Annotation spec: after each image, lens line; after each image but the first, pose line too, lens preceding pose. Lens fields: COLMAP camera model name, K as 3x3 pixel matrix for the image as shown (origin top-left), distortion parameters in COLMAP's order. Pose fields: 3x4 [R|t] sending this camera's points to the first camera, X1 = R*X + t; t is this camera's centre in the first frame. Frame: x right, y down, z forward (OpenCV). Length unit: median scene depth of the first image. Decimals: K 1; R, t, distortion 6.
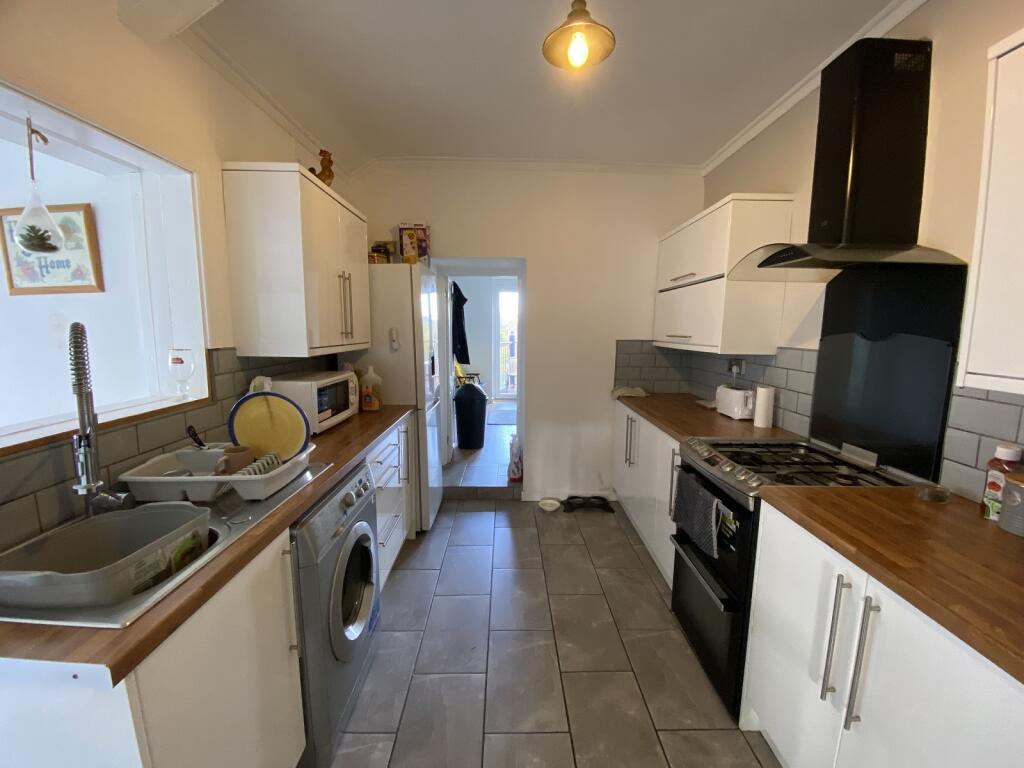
lens RADIAL K [[413.1, 0, 514.5], [0, 413.1, 379.5], [0, 0, 1]] dist [0.001896, -0.015190]
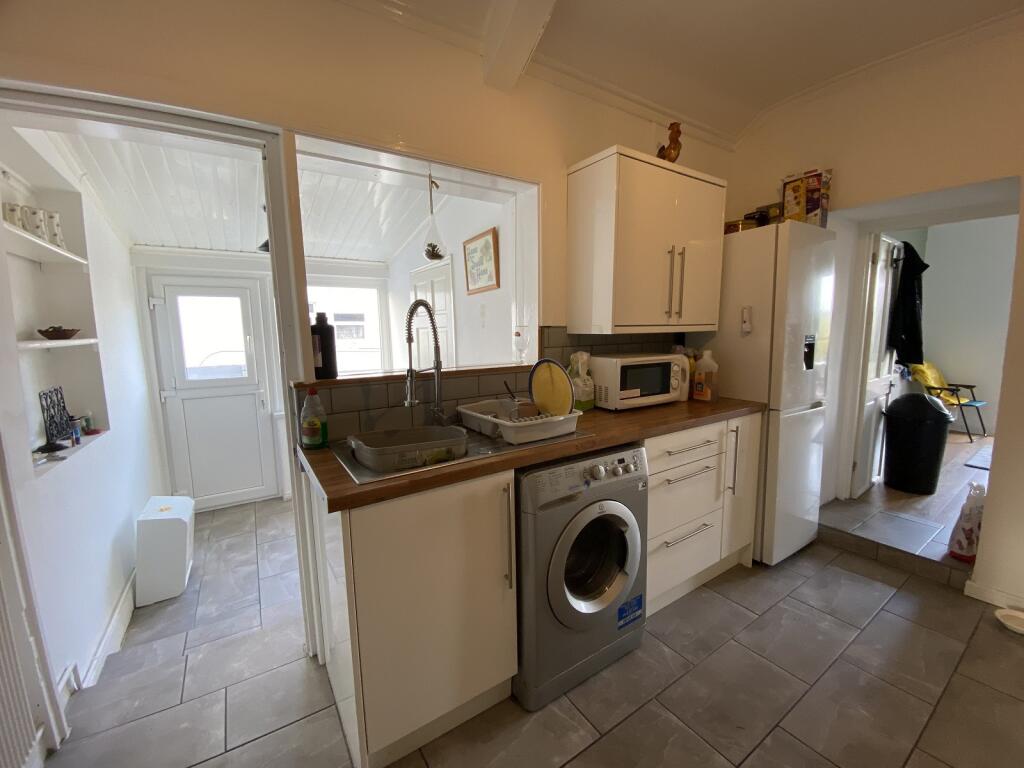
lens RADIAL K [[410.4, 0, 514.6], [0, 410.4, 384.1], [0, 0, 1]] dist [0.023046, -0.022659]
pose [[0.527875, 0.094671, -0.844030, 0.274897], [-0.088661, 0.994481, 0.056096, 0.037253], [0.844682, 0.045221, 0.533355, 0.265366]]
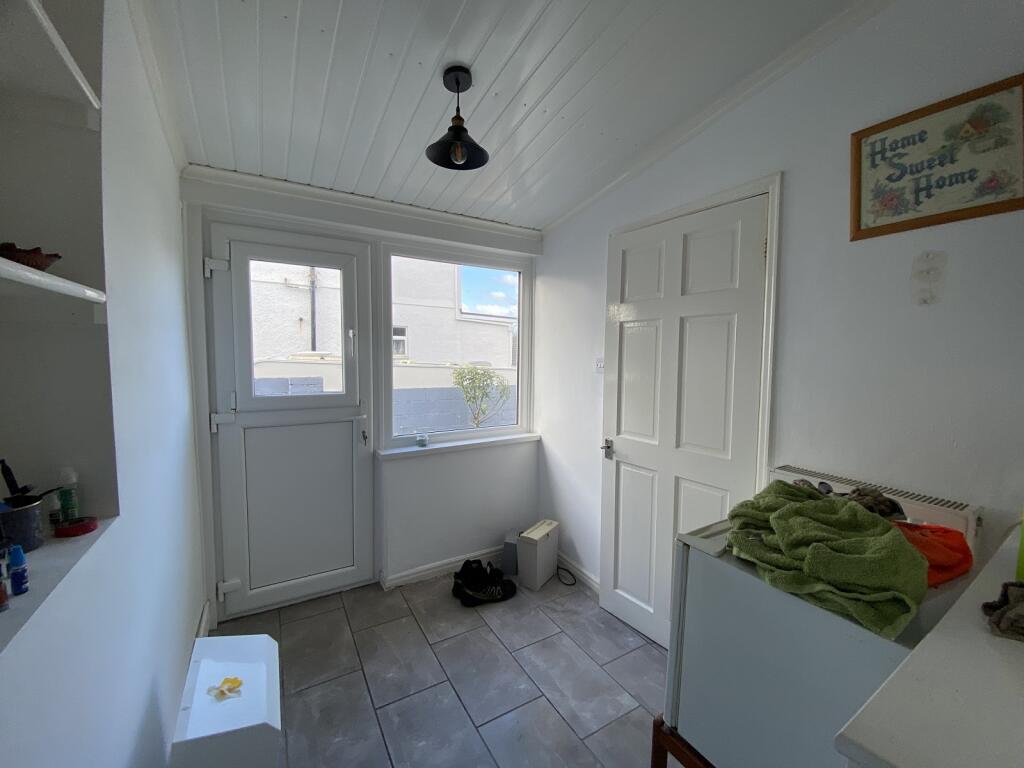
lens RADIAL K [[410.4, 0, 514.6], [0, 410.4, 384.1], [0, 0, 1]] dist [0.023046, -0.022659]
pose [[0.501053, 0.061907, -0.863199, -0.829139], [-0.115641, 0.993283, 0.004111, 0.140928], [0.857655, 0.097761, 0.504846, 0.026905]]
